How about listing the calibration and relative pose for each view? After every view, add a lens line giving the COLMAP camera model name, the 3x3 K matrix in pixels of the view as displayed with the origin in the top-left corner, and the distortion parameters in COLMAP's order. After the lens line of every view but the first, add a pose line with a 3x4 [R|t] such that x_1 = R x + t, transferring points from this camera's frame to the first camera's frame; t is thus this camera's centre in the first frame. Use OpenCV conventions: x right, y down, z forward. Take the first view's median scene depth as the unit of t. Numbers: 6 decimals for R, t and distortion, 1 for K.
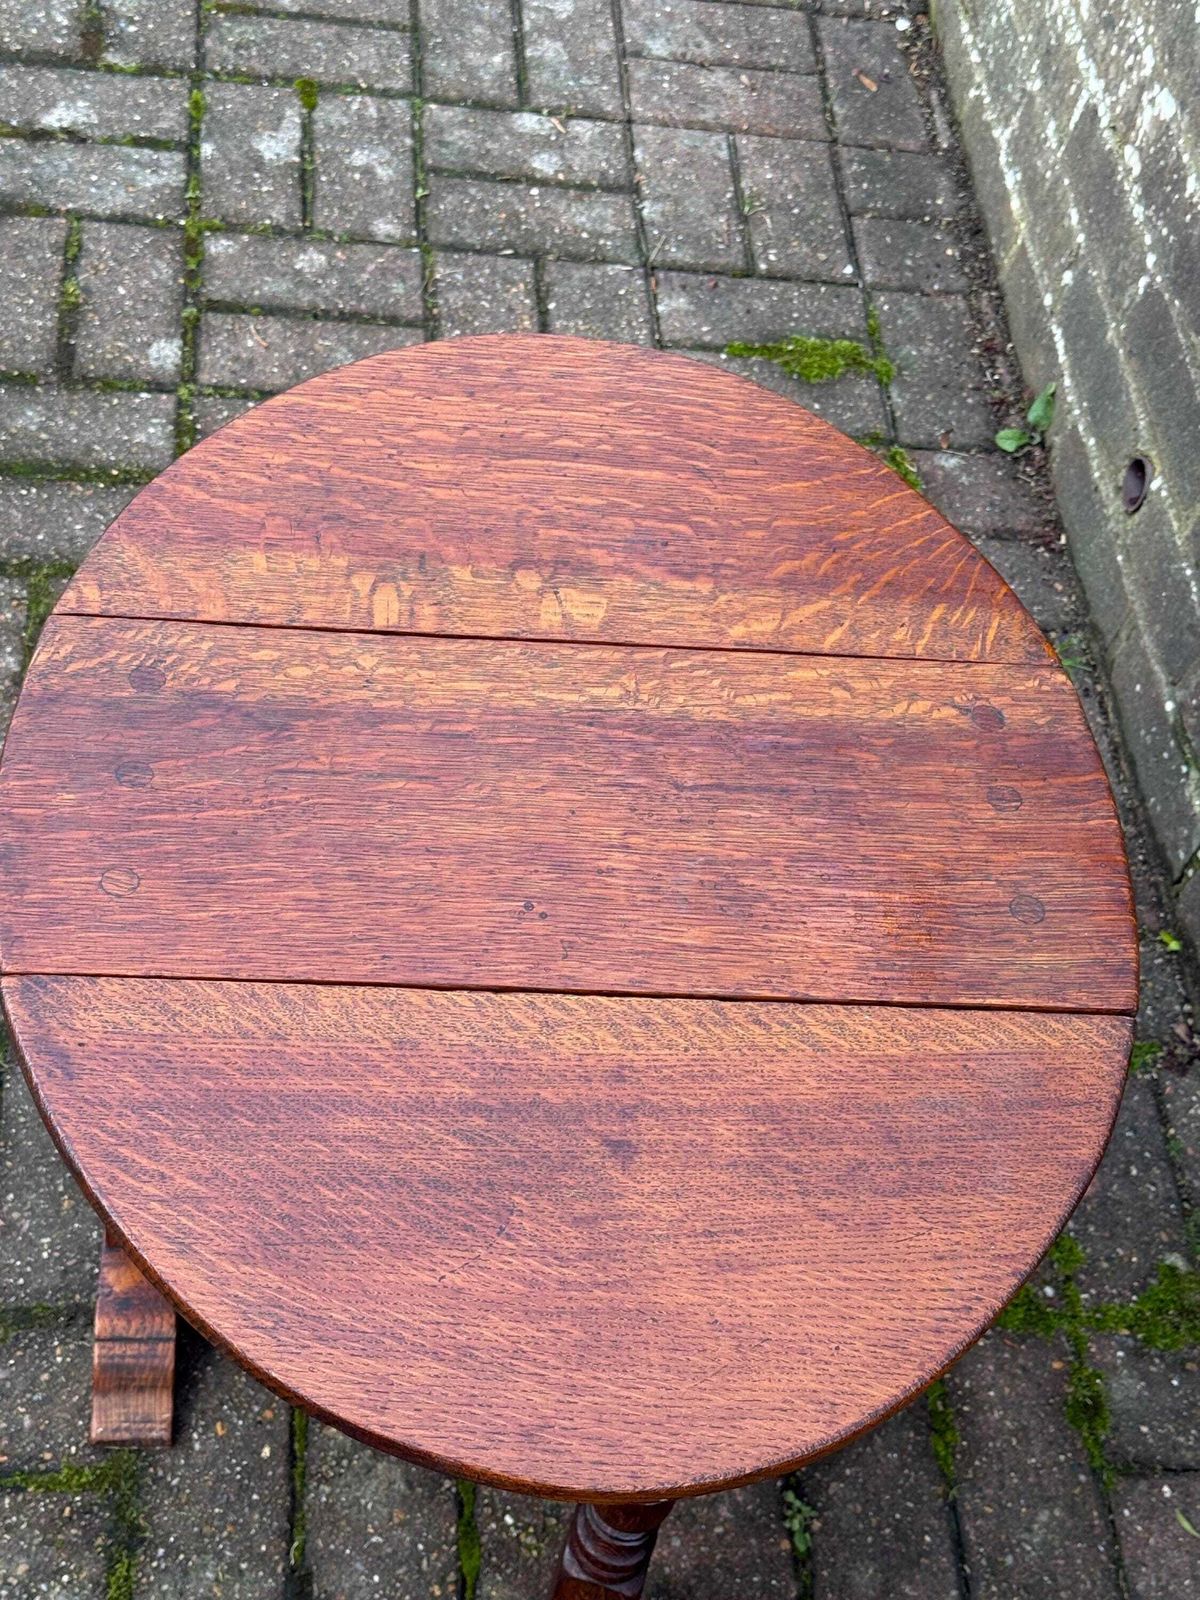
lens RADIAL K [[2267.5, 0, 576.7], [0, 2267.5, 797.7], [0, 0, 1]] dist [0.207413, -0.497324]
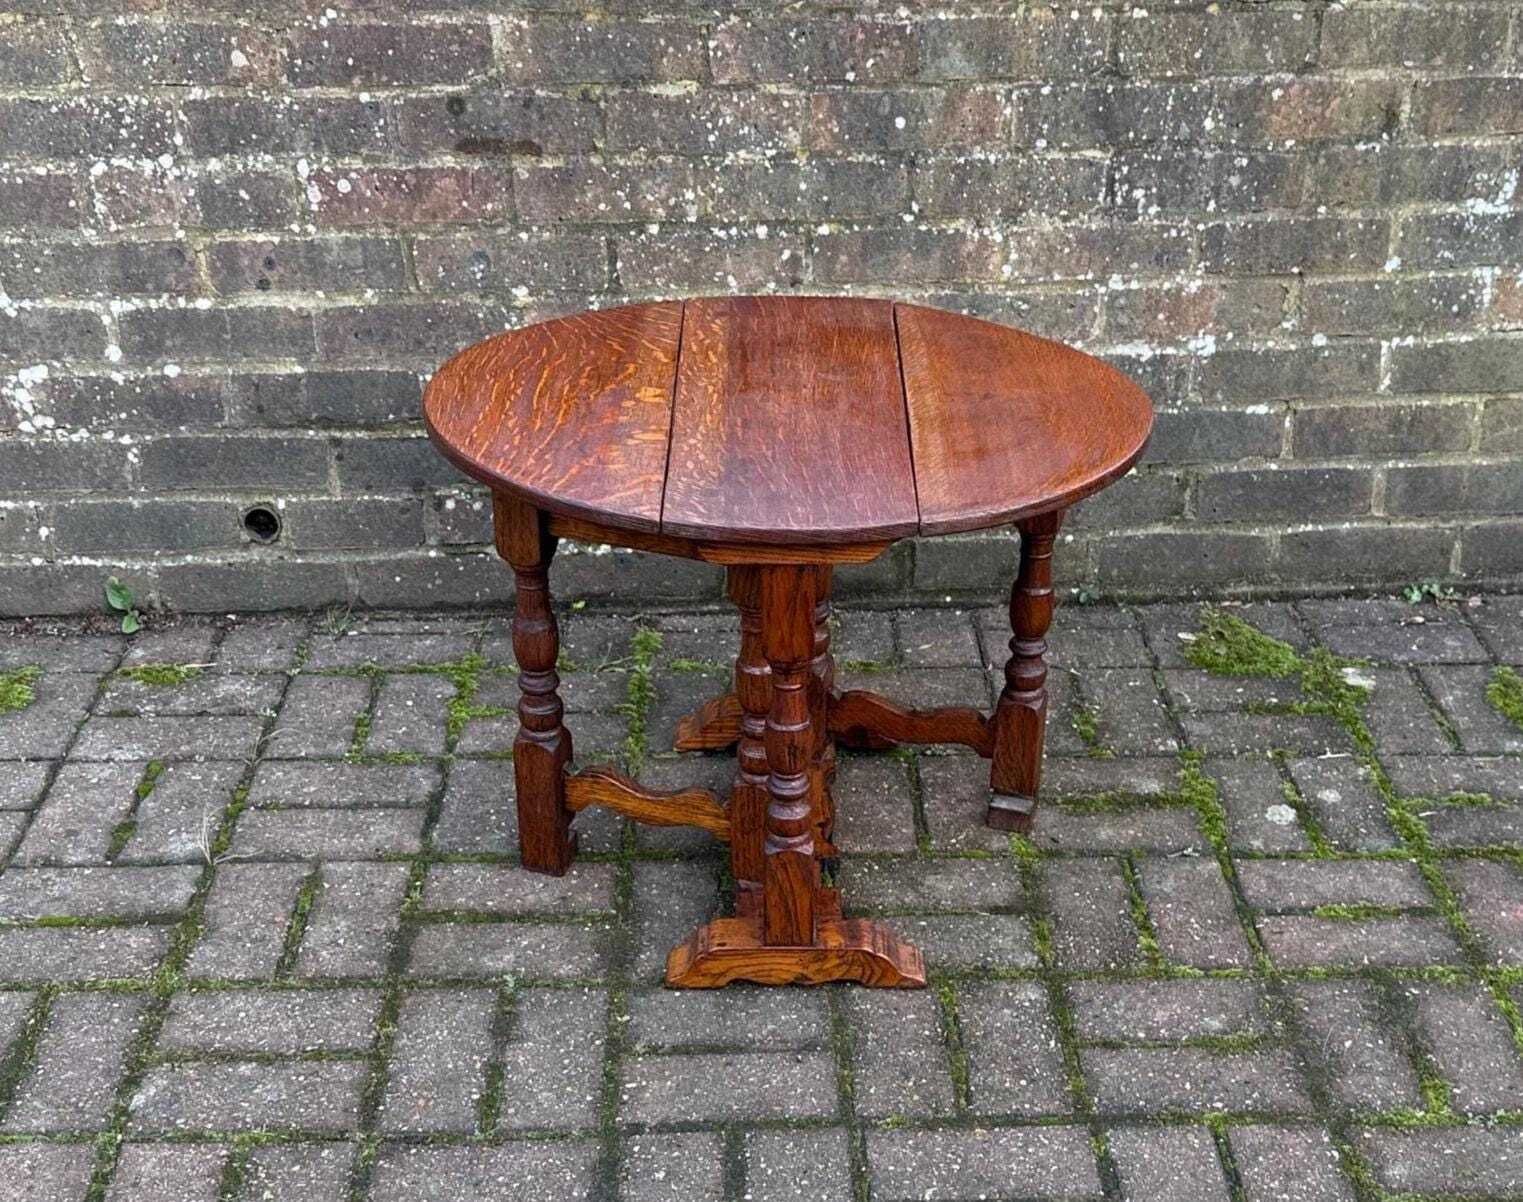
lens RADIAL K [[2136.1, 0, 833.7], [0, 2136.1, 688.2], [0, 0, 1]] dist [0.153600, -0.108059]
pose [[0.020591, -0.603062, 0.797429, -1.243013], [0.795937, 0.492561, 0.351950, -0.376598], [-0.605030, 0.627456, 0.490141, 0.204810]]
